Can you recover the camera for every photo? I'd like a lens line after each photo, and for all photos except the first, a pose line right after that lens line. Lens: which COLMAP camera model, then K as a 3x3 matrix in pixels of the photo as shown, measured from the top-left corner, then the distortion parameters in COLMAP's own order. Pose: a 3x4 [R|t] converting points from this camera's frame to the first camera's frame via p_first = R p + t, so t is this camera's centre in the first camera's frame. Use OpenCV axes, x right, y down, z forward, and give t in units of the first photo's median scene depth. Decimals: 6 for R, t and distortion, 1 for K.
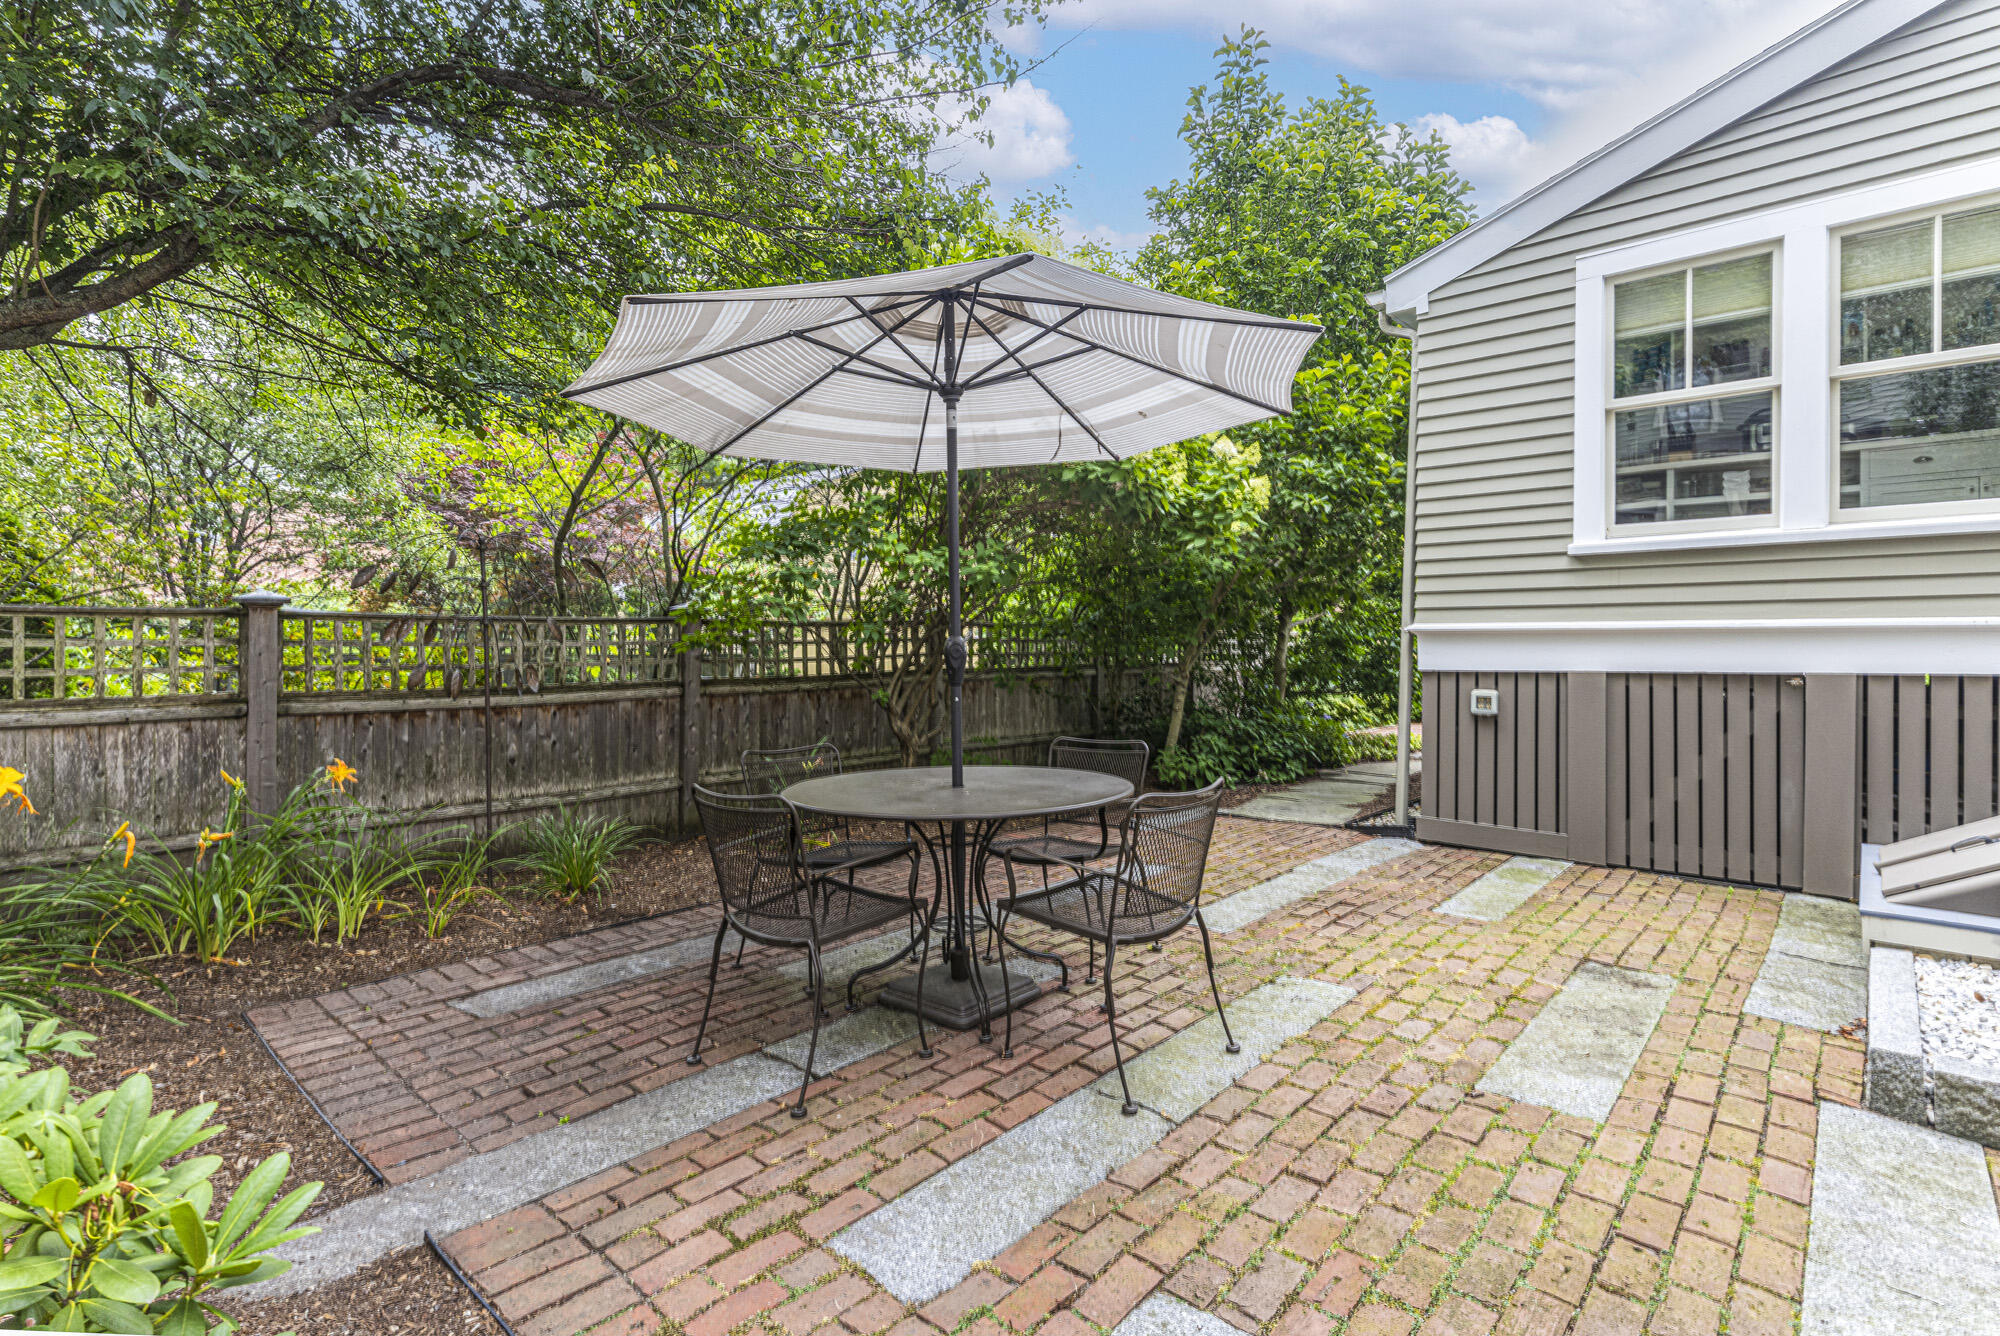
lens RADIAL K [[1004.0, 0, 1000.0], [0, 1004.0, 668.0], [0, 0, 1]] dist [-0.000846, -0.000376]
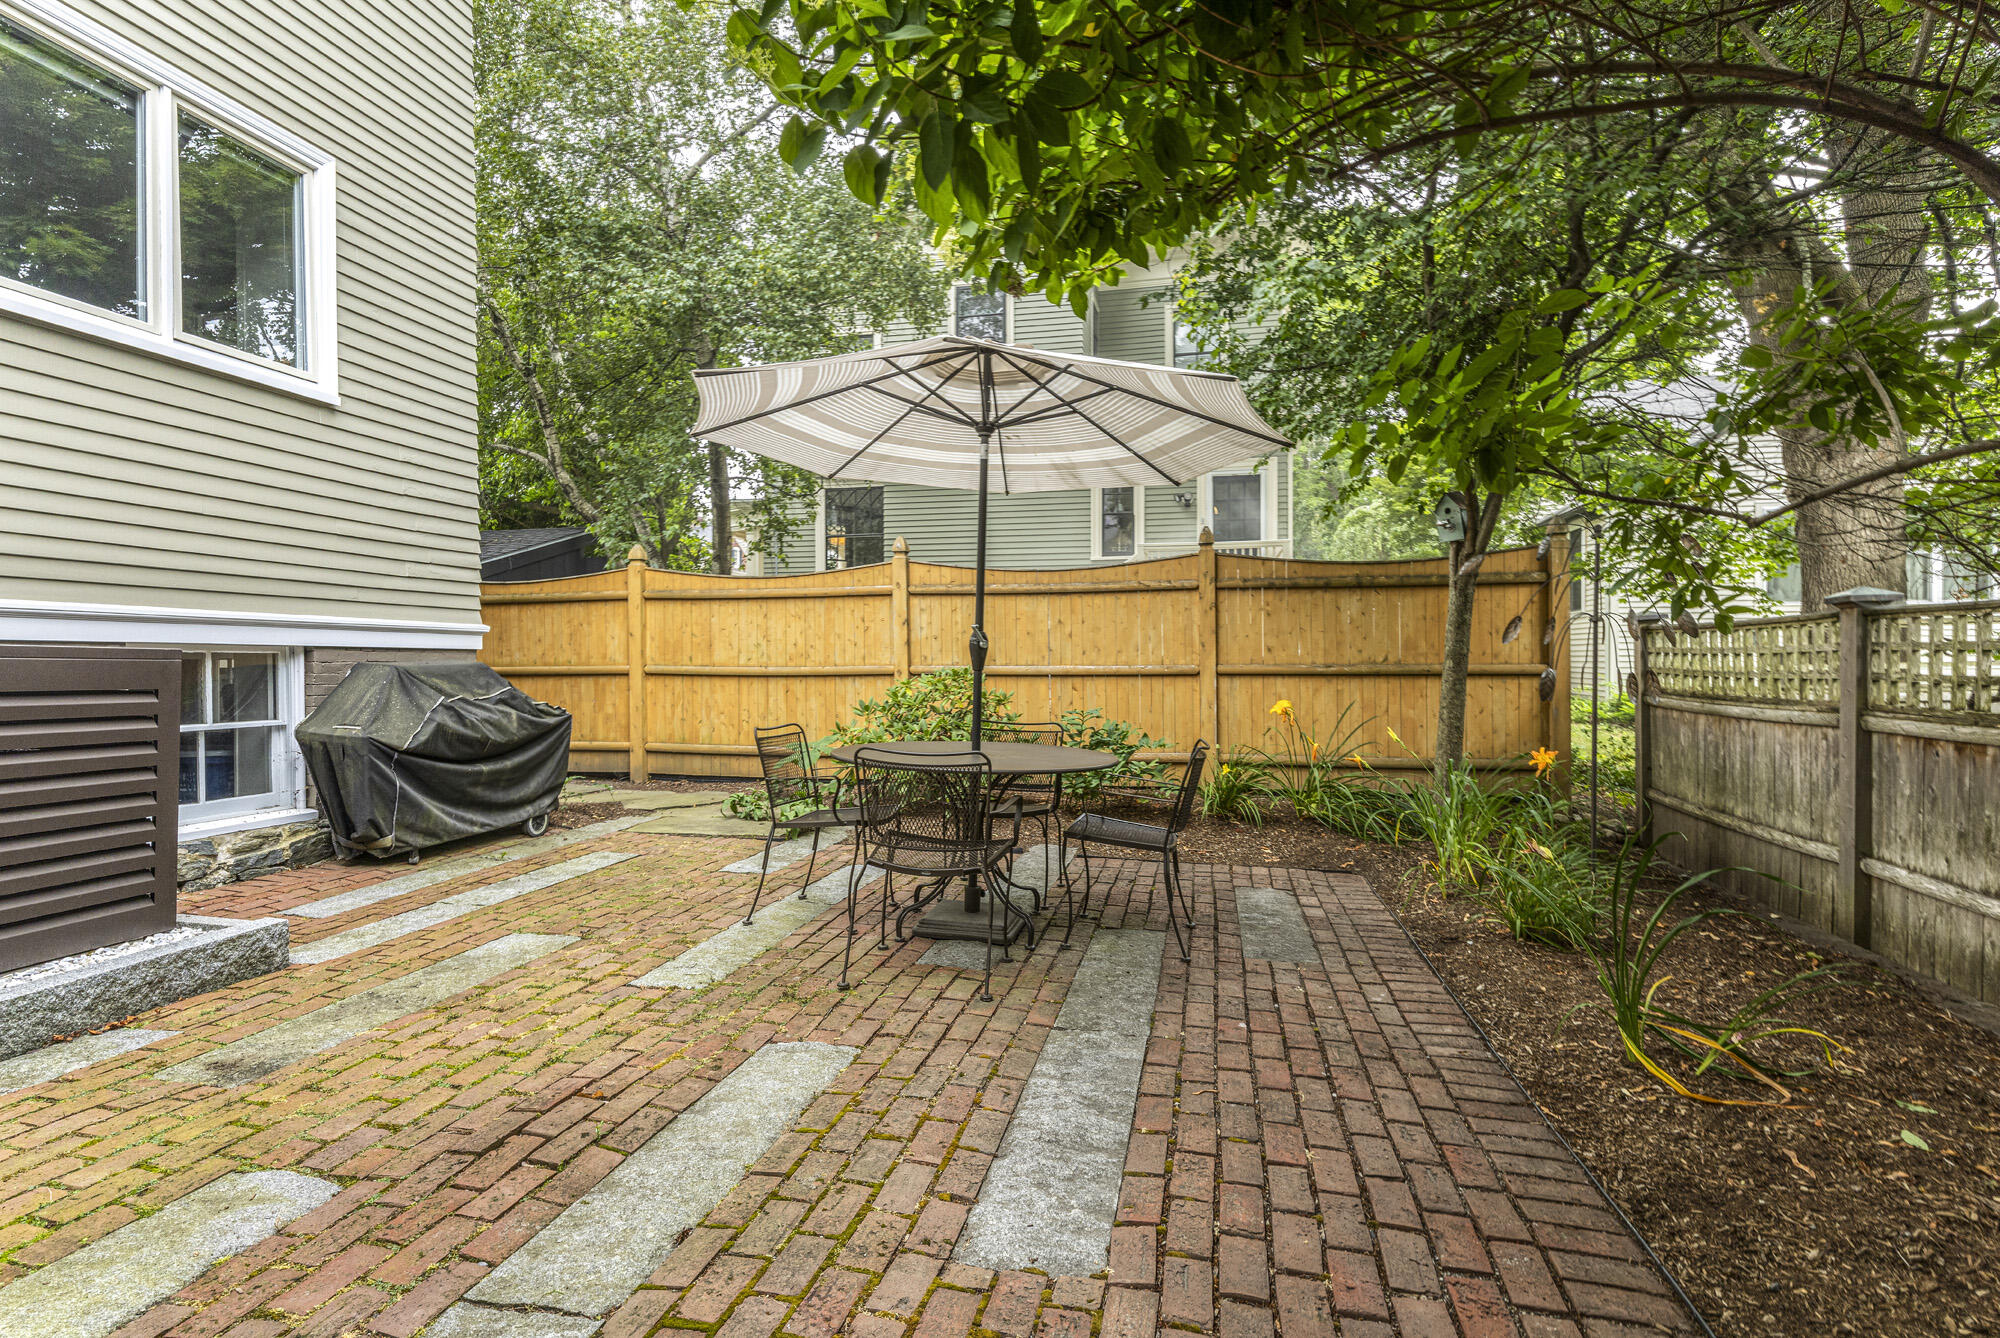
lens RADIAL K [[1004.0, 0, 1000.0], [0, 1004.0, 669.0], [0, 0, 1]] dist [-0.000846, -0.000376]
pose [[-0.879212, -0.002467, -0.476424, 0.426693], [-0.020060, 0.999291, 0.031845, -0.021128], [0.476008, 0.037556, -0.878639, 1.721234]]
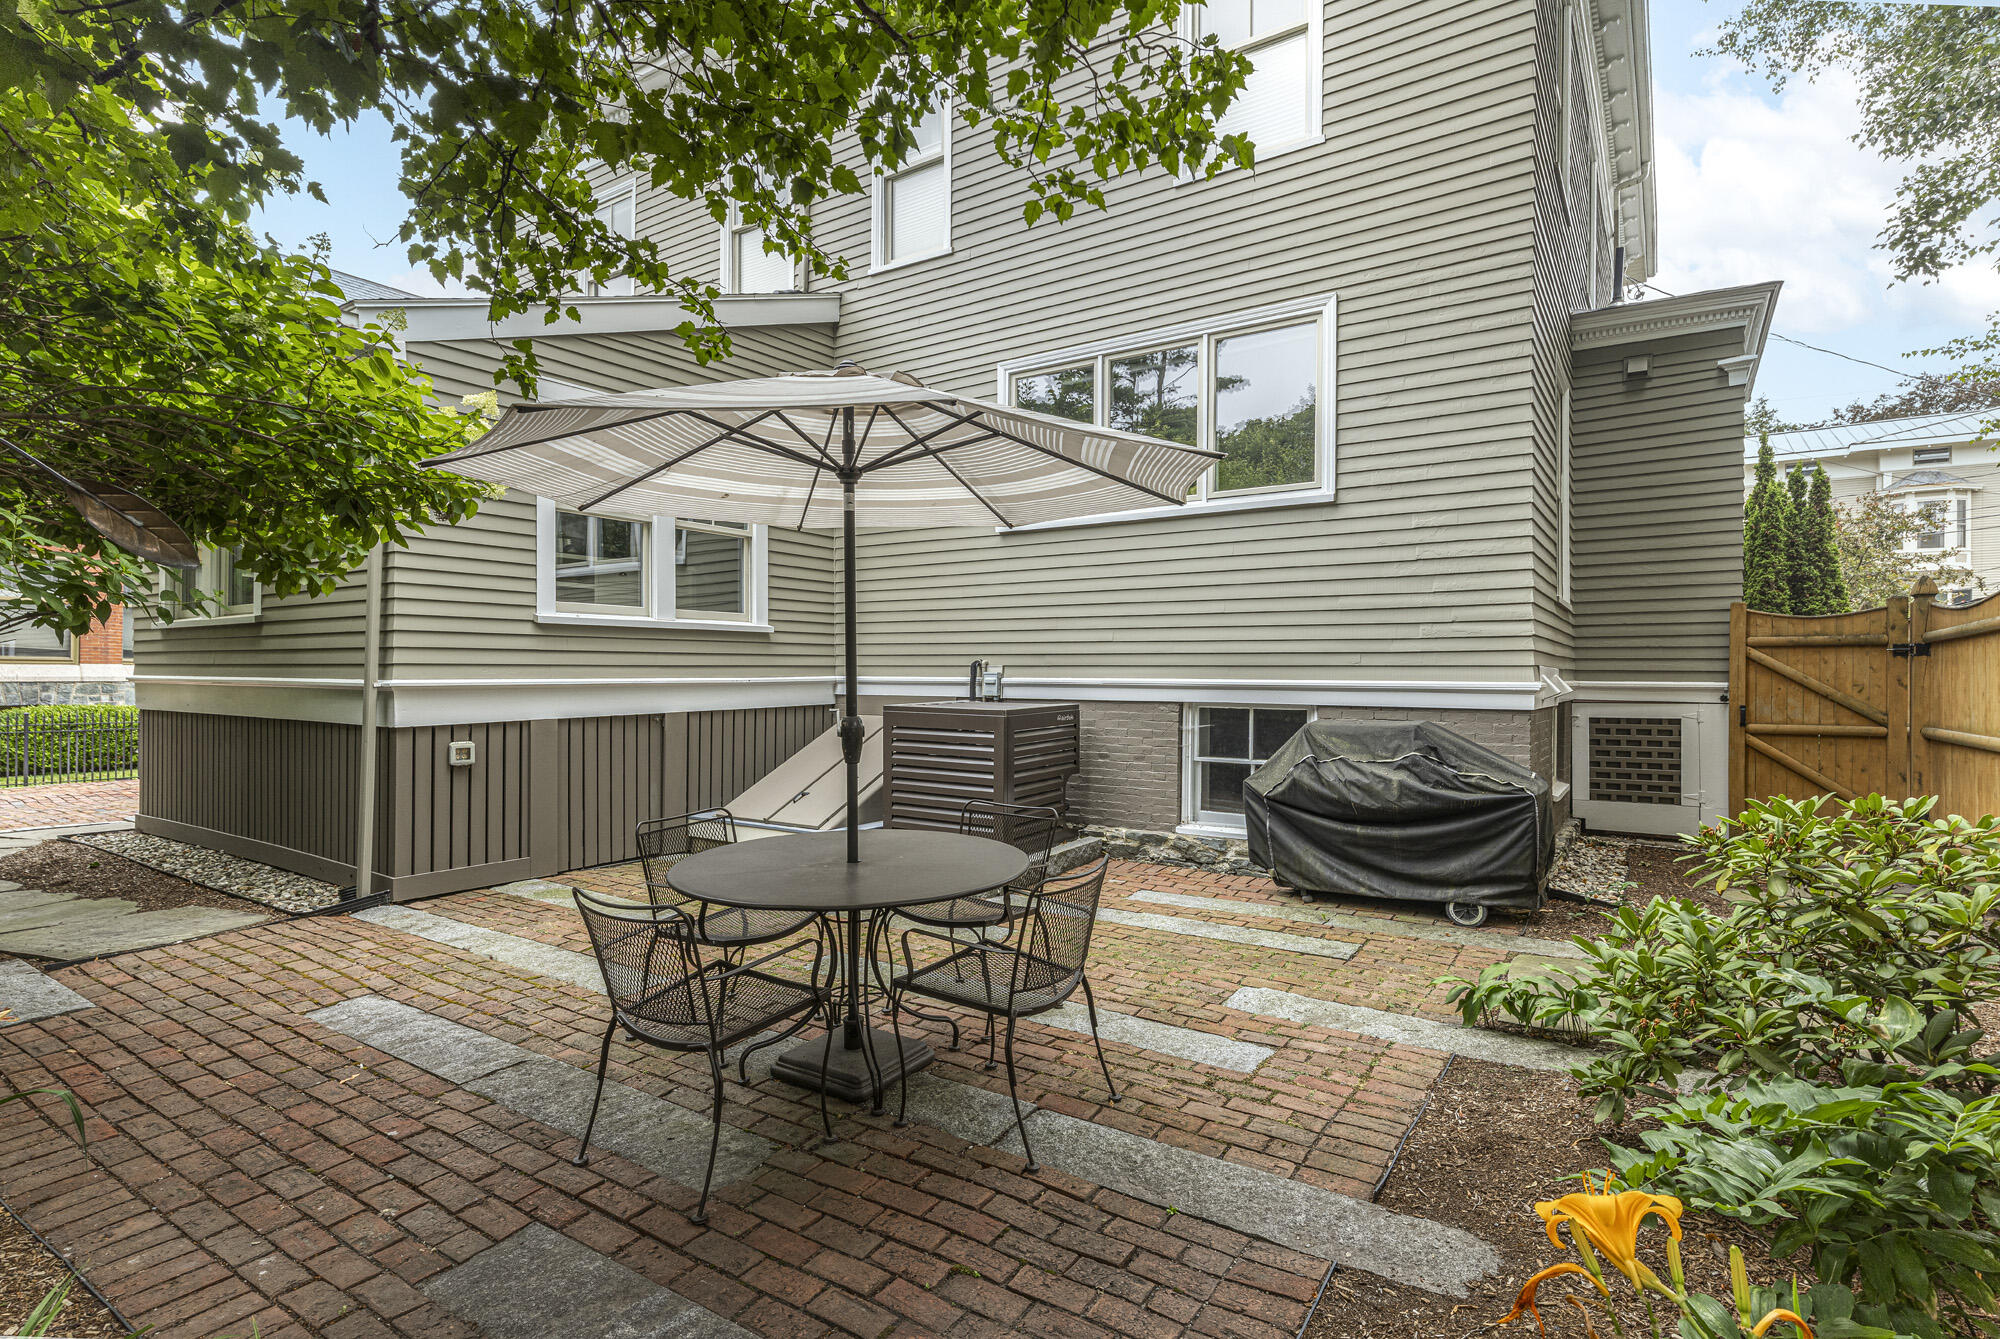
lens RADIAL K [[935.4, 0, 1030.6], [0, 935.4, 677.5], [0, 0, 1]] dist [-0.003999, -0.001034]
pose [[-0.163498, -0.006670, 0.986521, -0.834477], [0.021743, 0.999710, 0.010363, -0.061283], [-0.986304, 0.023144, -0.163305, 0.802049]]
